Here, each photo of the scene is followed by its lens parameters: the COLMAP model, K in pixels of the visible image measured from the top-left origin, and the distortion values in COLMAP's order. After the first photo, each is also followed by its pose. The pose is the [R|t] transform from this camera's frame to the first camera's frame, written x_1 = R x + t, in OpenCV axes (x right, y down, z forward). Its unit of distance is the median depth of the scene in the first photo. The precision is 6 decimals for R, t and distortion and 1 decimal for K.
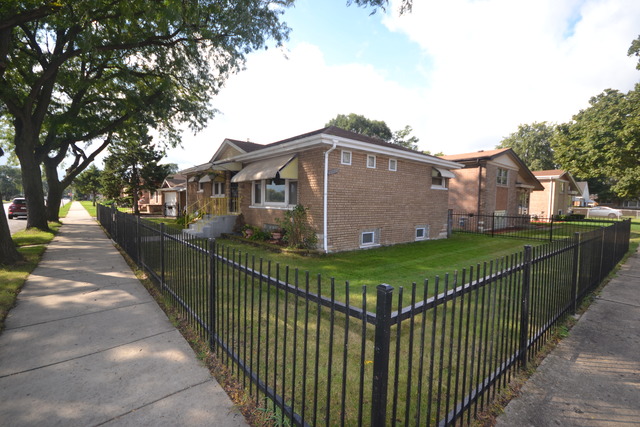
lens RADIAL K [[285.9, 0, 317.5], [0, 285.9, 216.8], [0, 0, 1]] dist [0.000765, 0.000331]
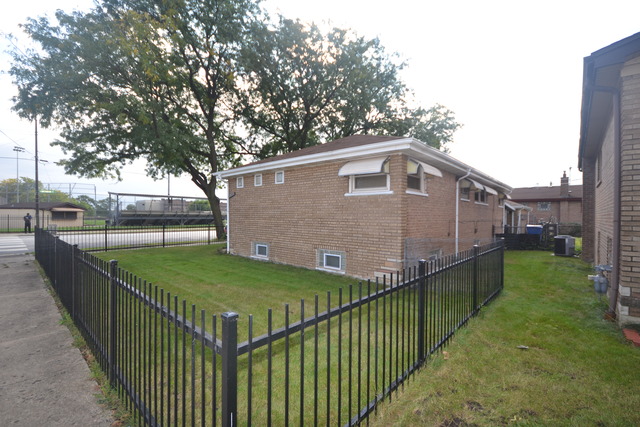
lens RADIAL K [[285.9, 0, 317.5], [0, 285.9, 216.8], [0, 0, 1]] dist [0.000765, 0.000331]
pose [[0.143535, -0.021055, -0.989421, 1.198704], [-0.072387, 0.996872, -0.031715, -0.030889], [0.986994, 0.076174, 0.141562, 0.989197]]
